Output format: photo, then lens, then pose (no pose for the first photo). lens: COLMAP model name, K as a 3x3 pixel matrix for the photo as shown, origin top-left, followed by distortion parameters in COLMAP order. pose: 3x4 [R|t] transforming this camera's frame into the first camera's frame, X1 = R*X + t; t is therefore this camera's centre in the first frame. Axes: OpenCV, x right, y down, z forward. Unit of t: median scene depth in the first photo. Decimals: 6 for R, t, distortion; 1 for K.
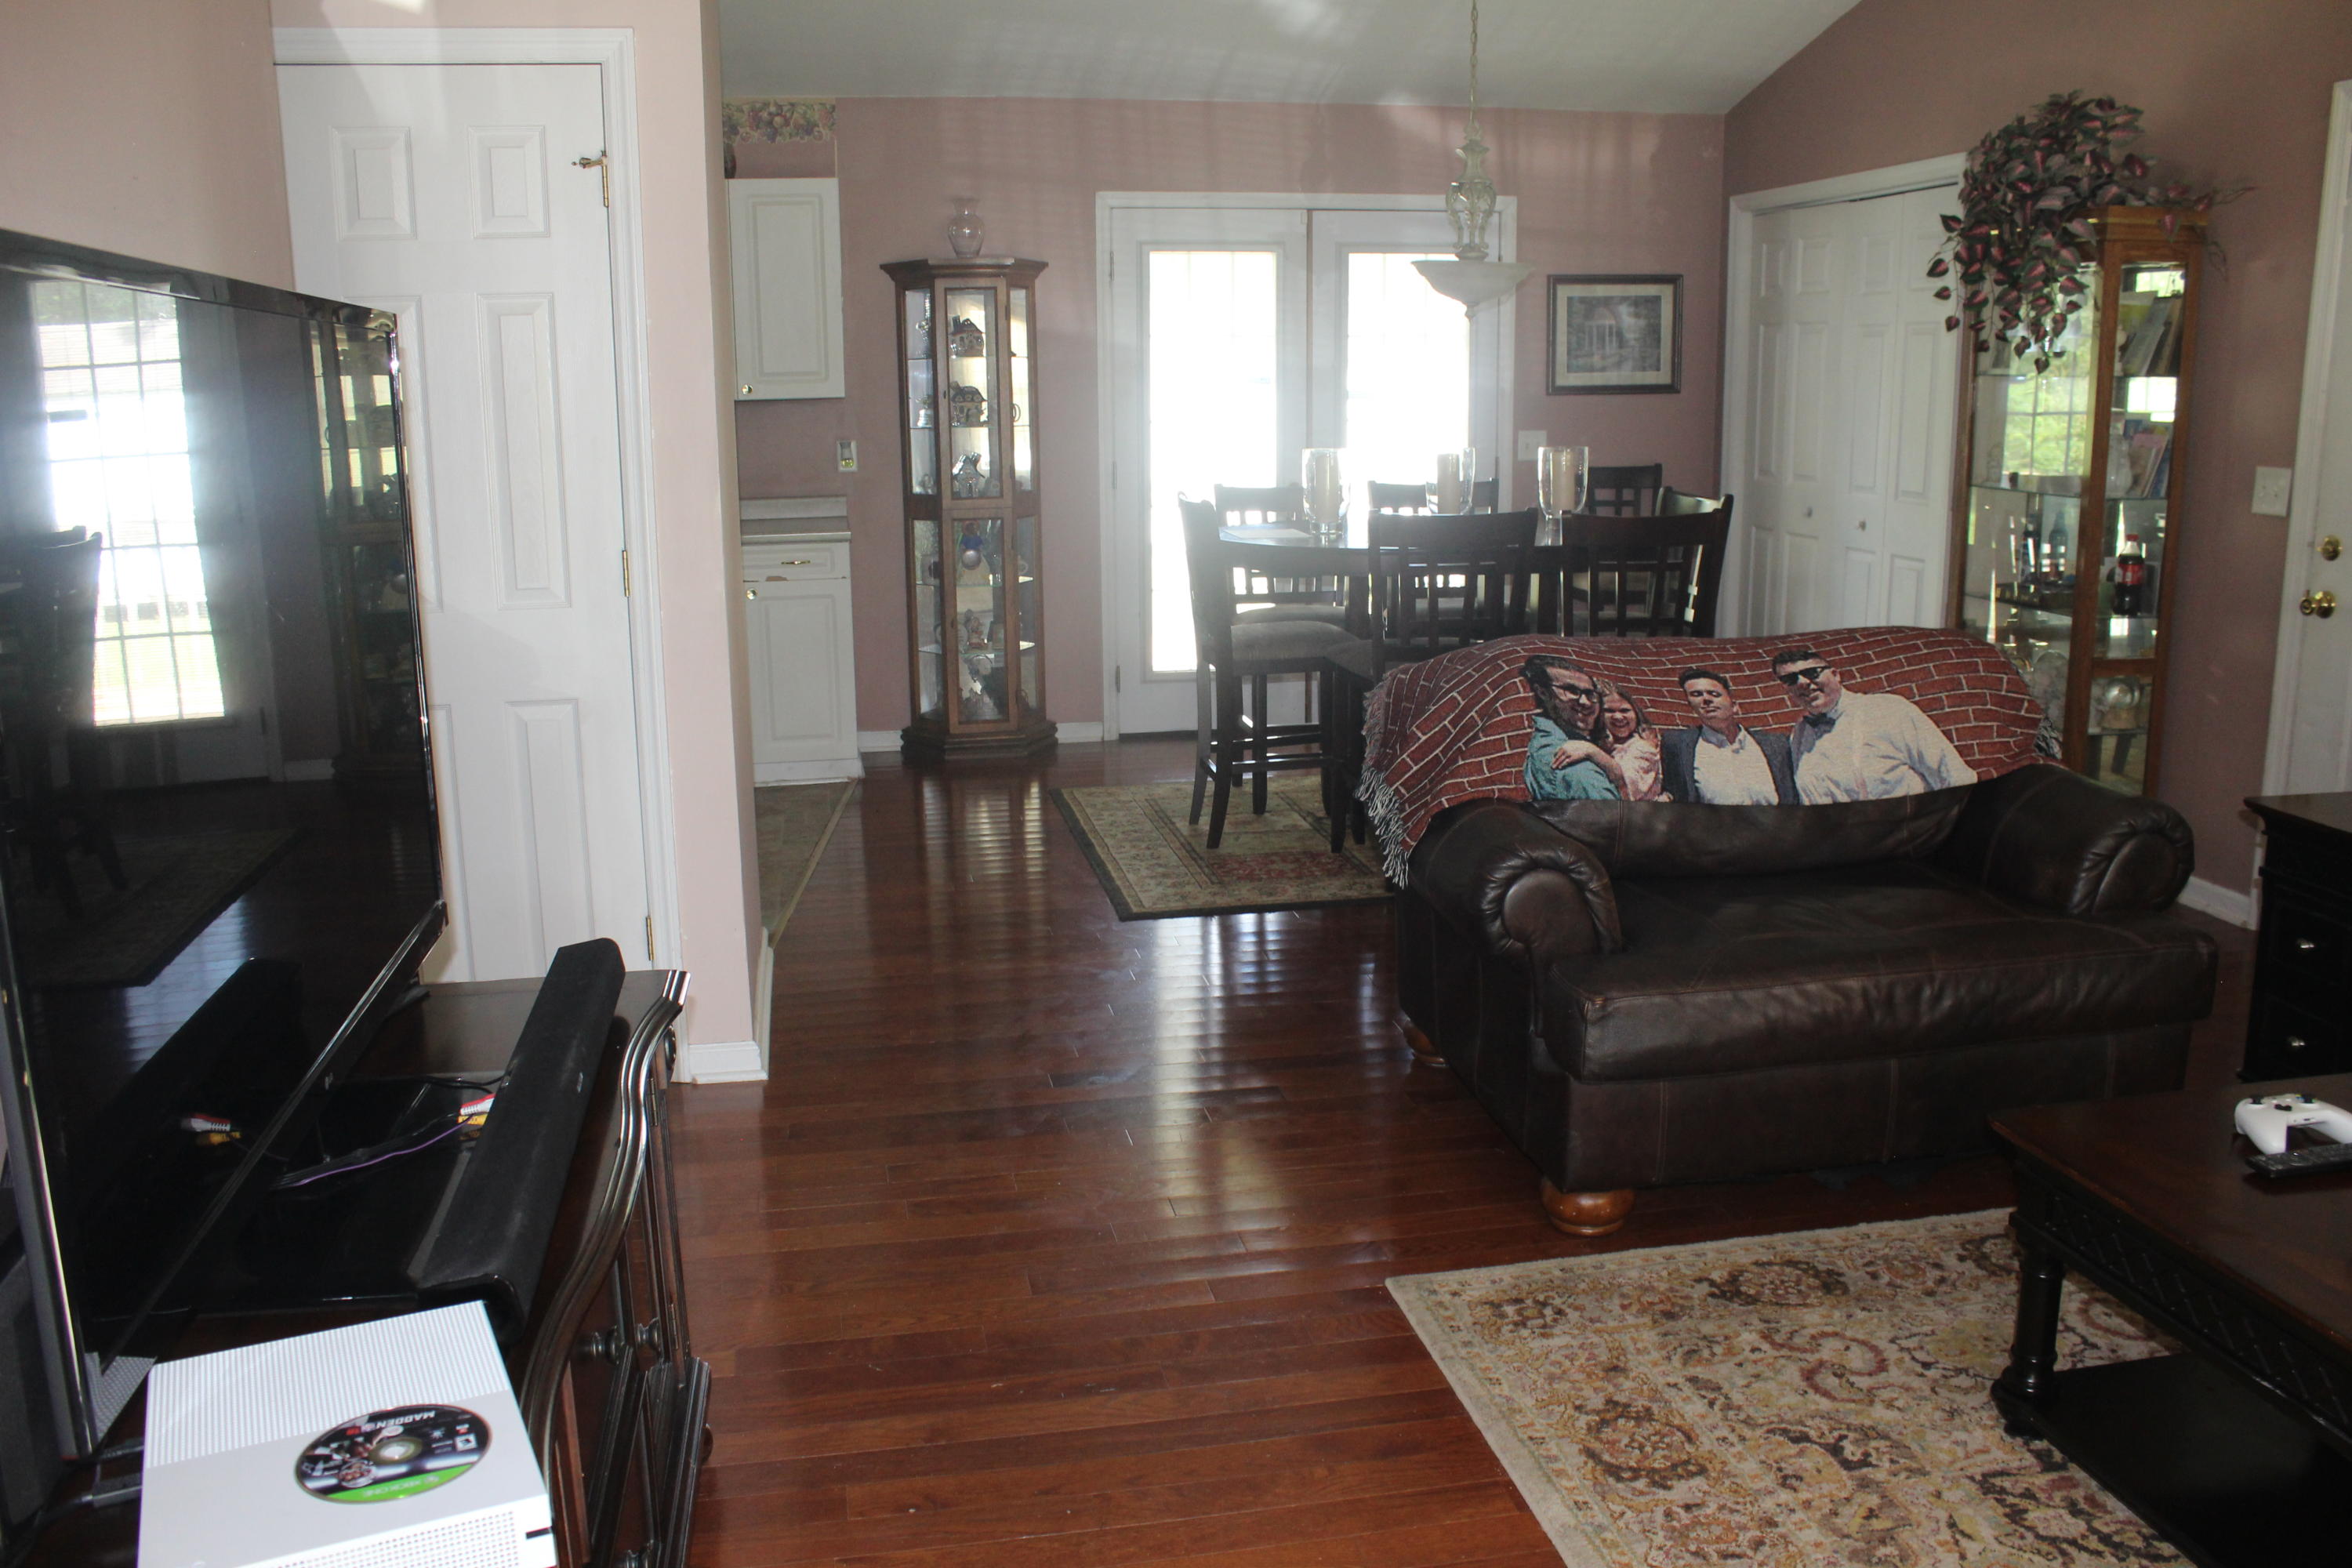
lens RADIAL K [[1965.4, 0, 1173.0], [0, 1965.4, 799.2], [0, 0, 1]] dist [-0.157136, 0.138071]
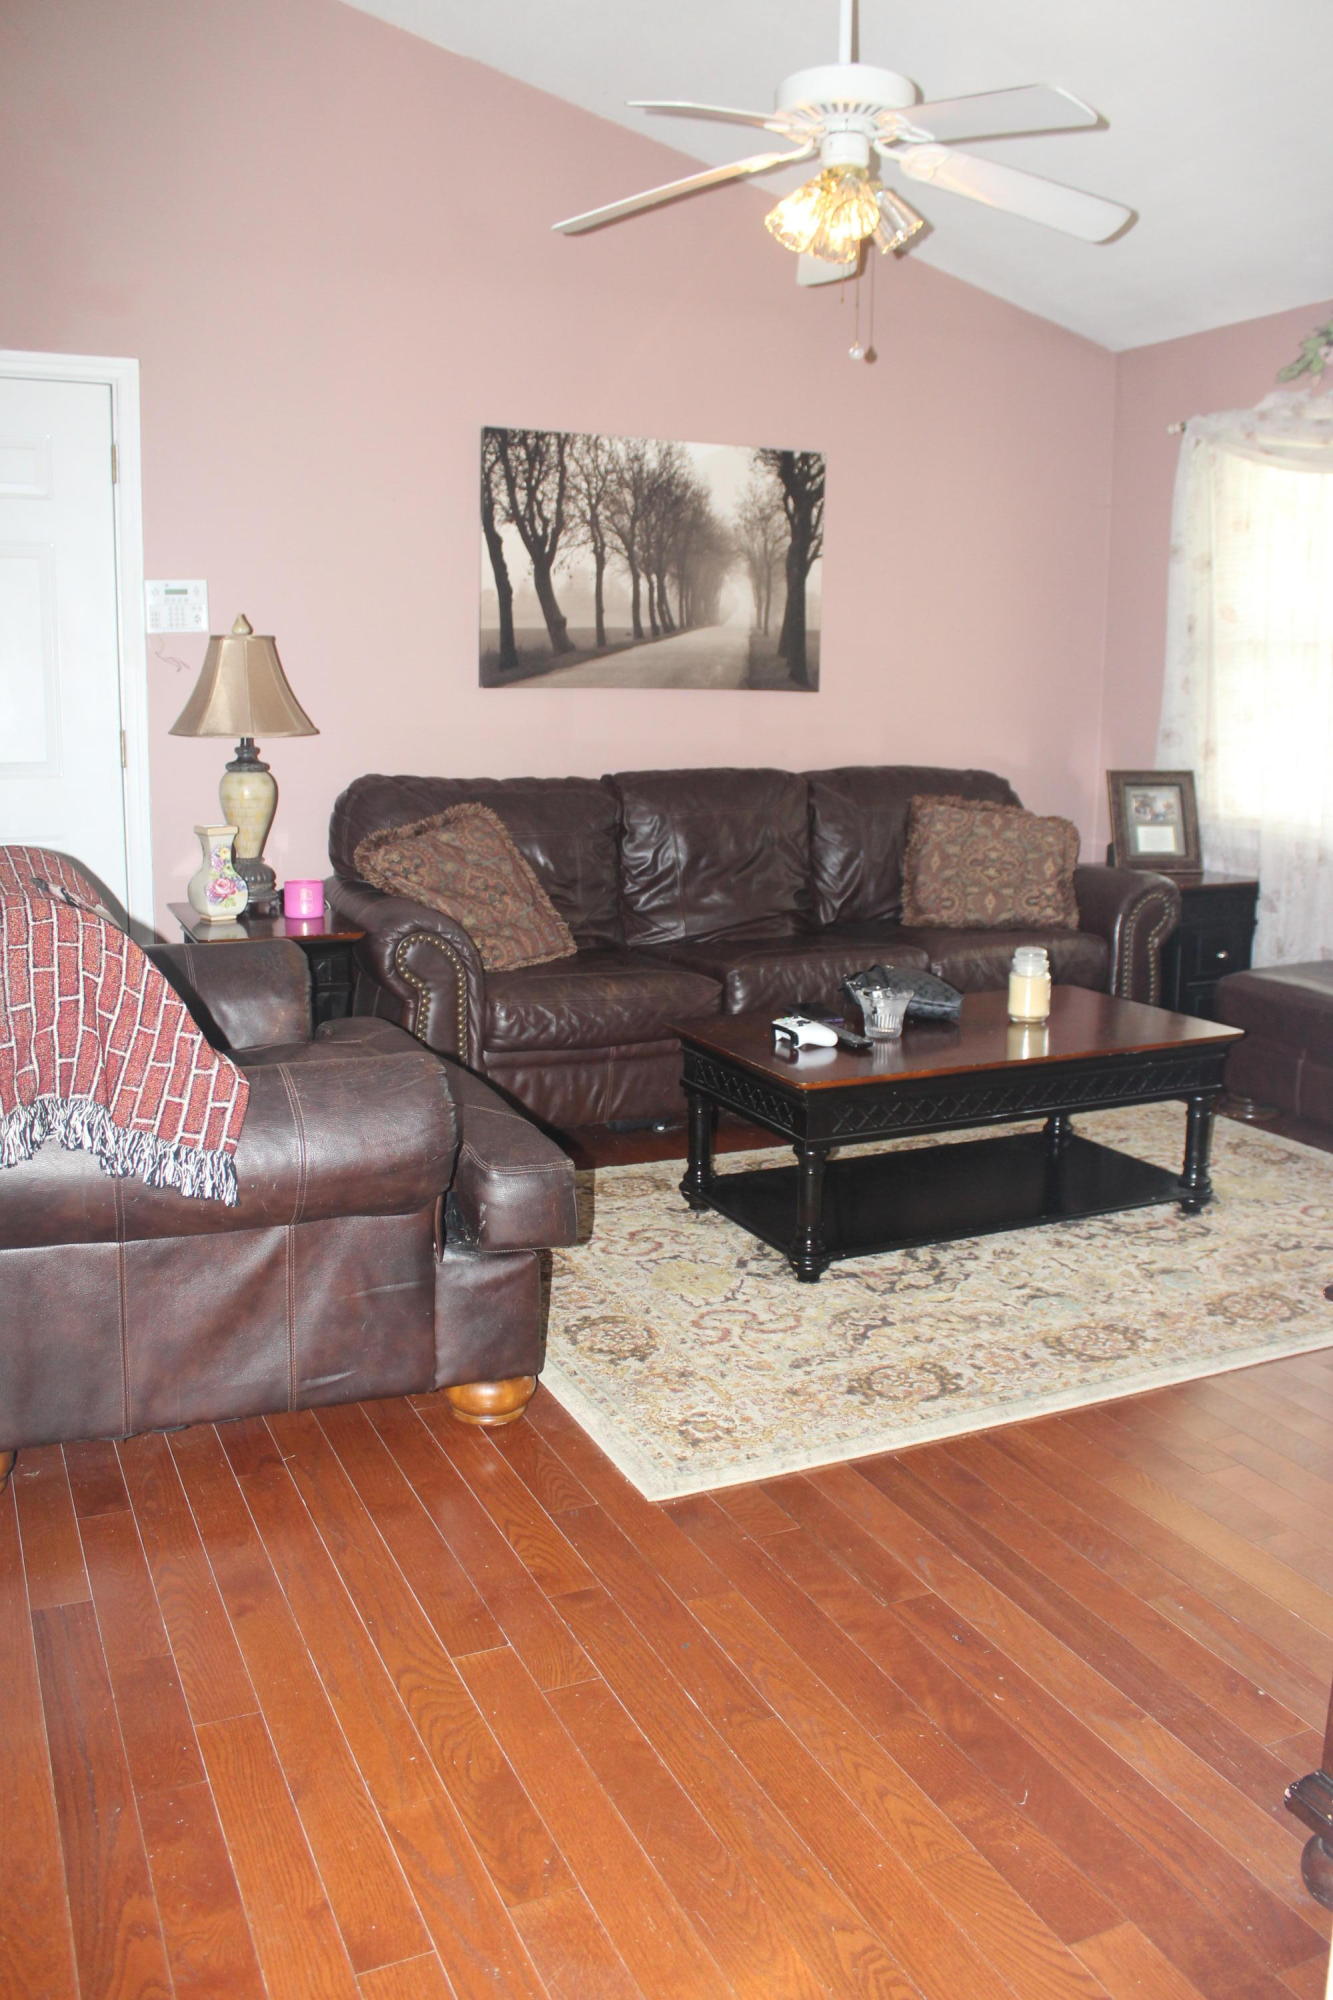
lens RADIAL K [[1671.2, 0, 695.7], [0, 1671.2, 996.3], [0, 0, 1]] dist [-0.157136, 0.138071]
pose [[-0.258119, -0.175798, 0.949984, -0.331502], [0.195810, 0.953377, 0.229630, -0.091584], [-0.946062, 0.245289, -0.211662, 0.574517]]
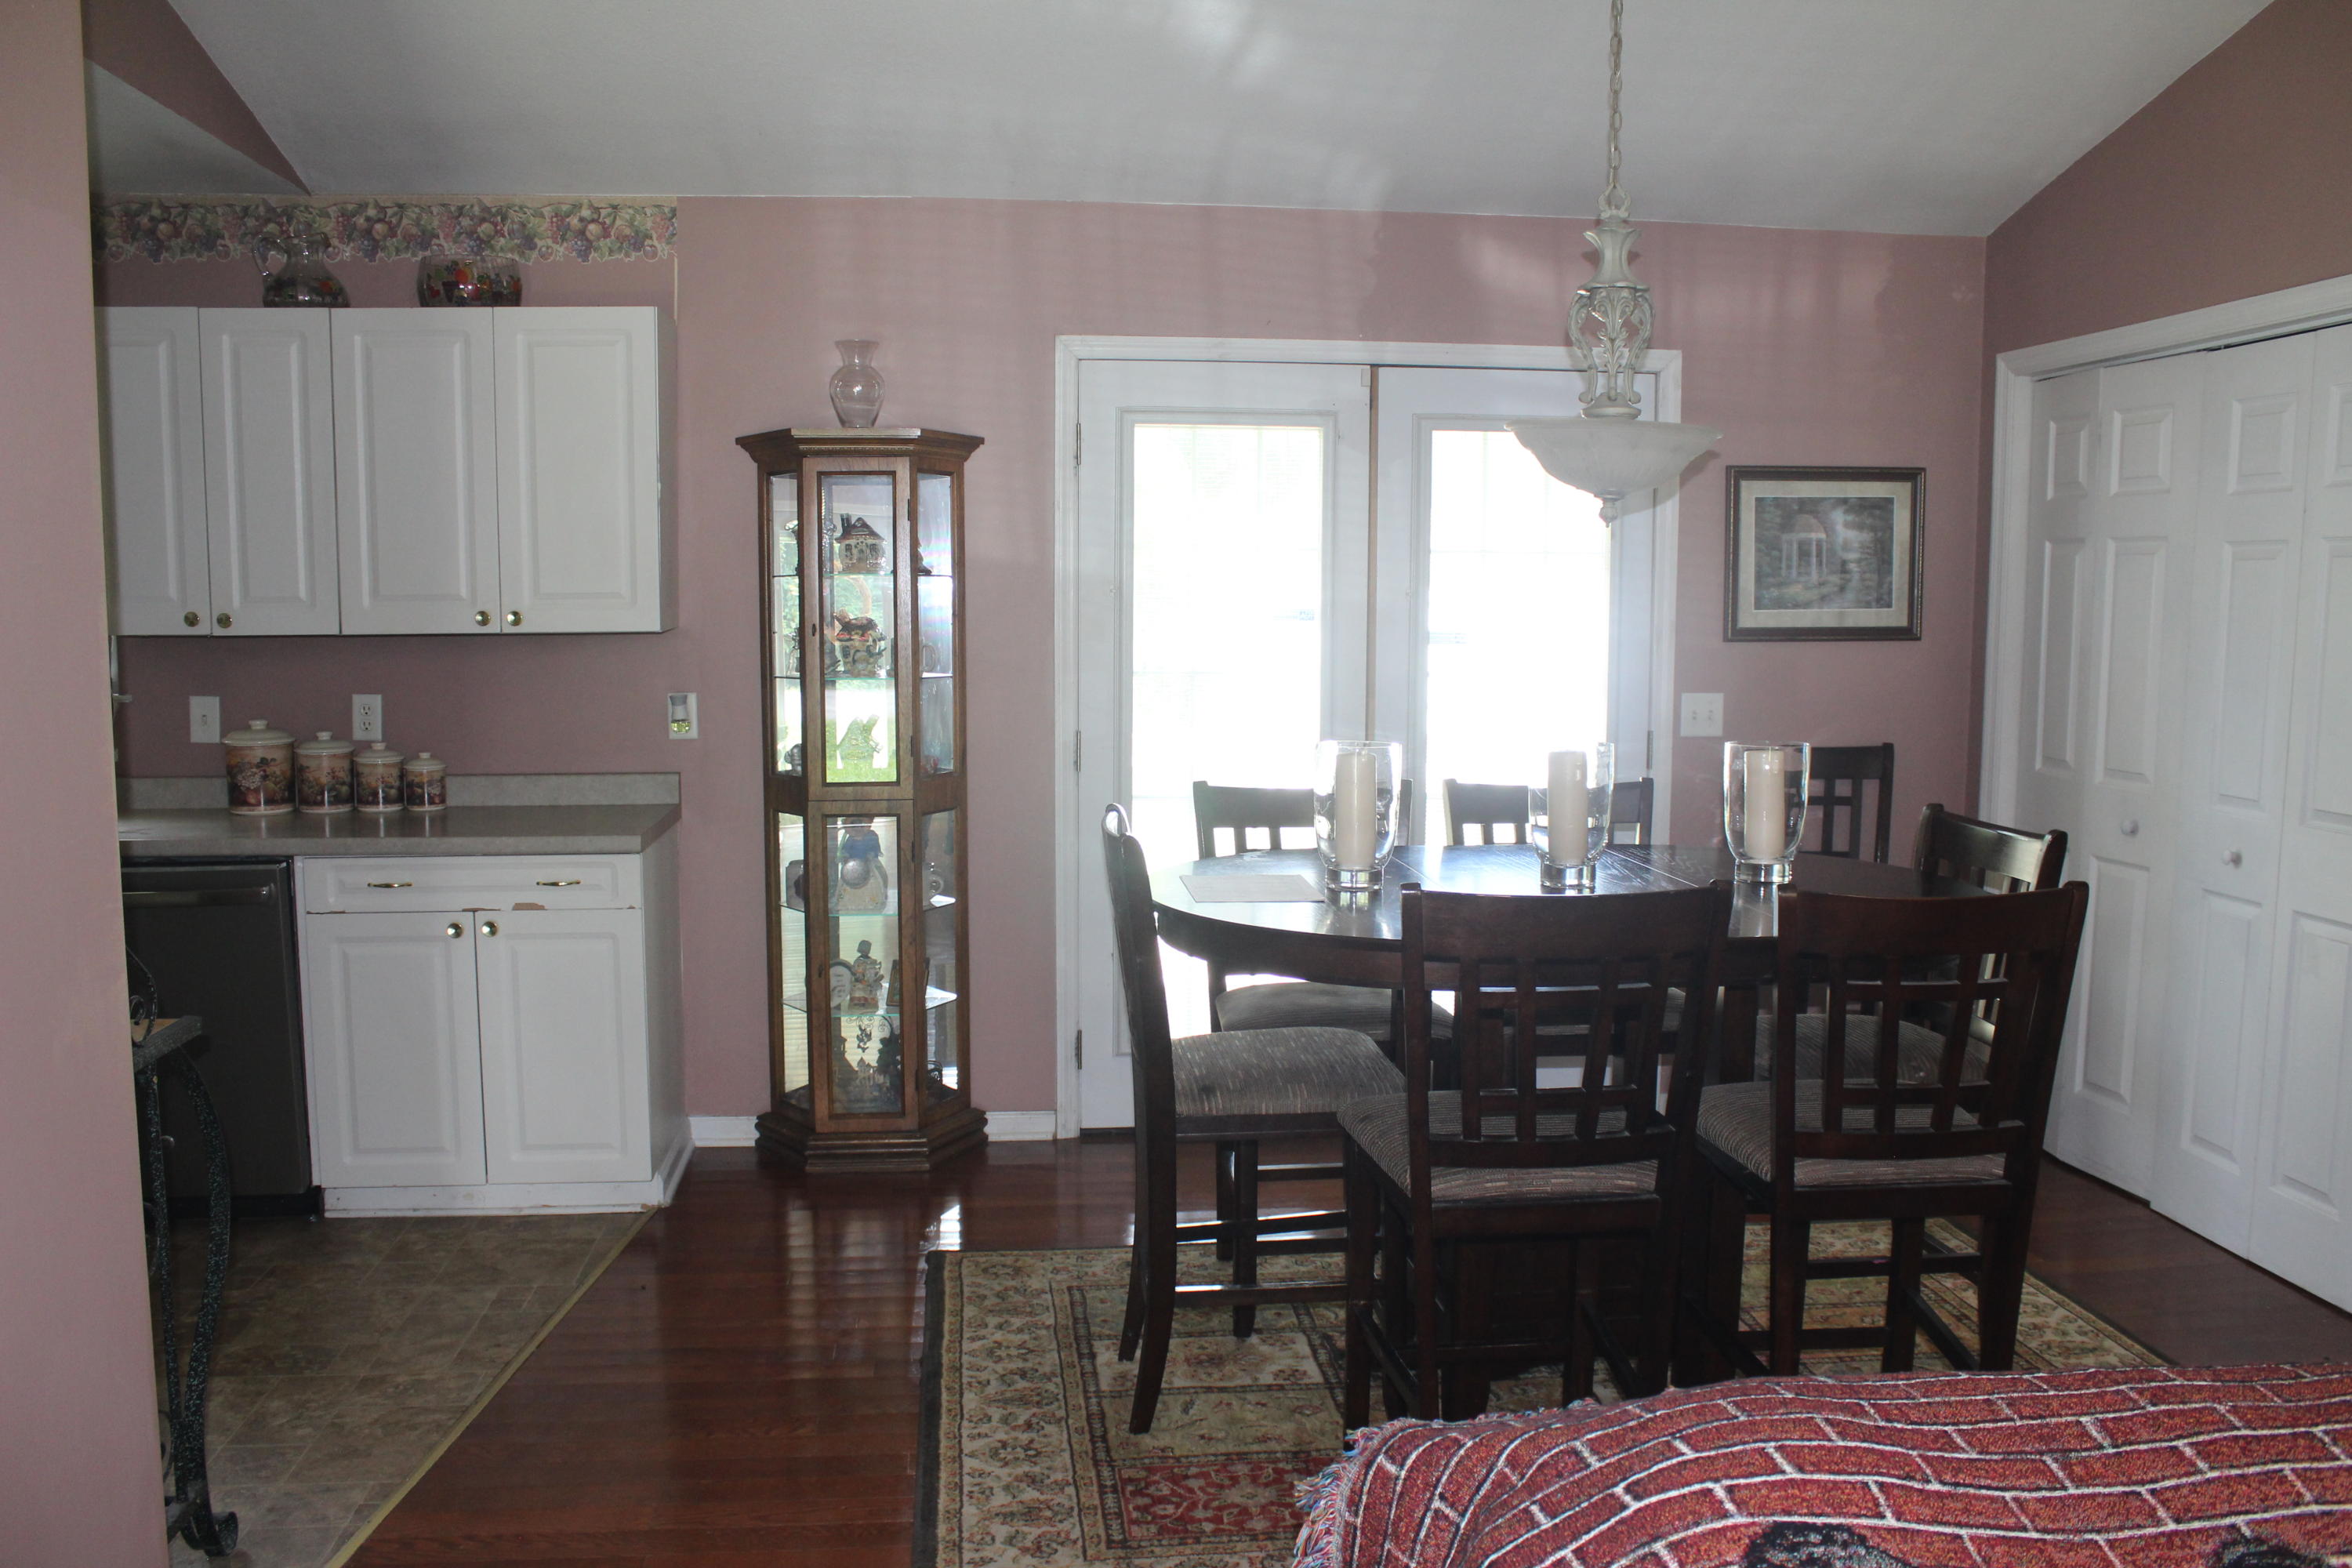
lens RADIAL K [[1965.4, 0, 1183.0], [0, 1965.4, 794.5], [0, 0, 1]] dist [-0.157136, 0.138071]
pose [[0.997406, 0.022176, -0.068480, 0.067363], [-0.029525, 0.993685, -0.108247, -0.099075], [0.065647, 0.109988, 0.991763, 0.419063]]
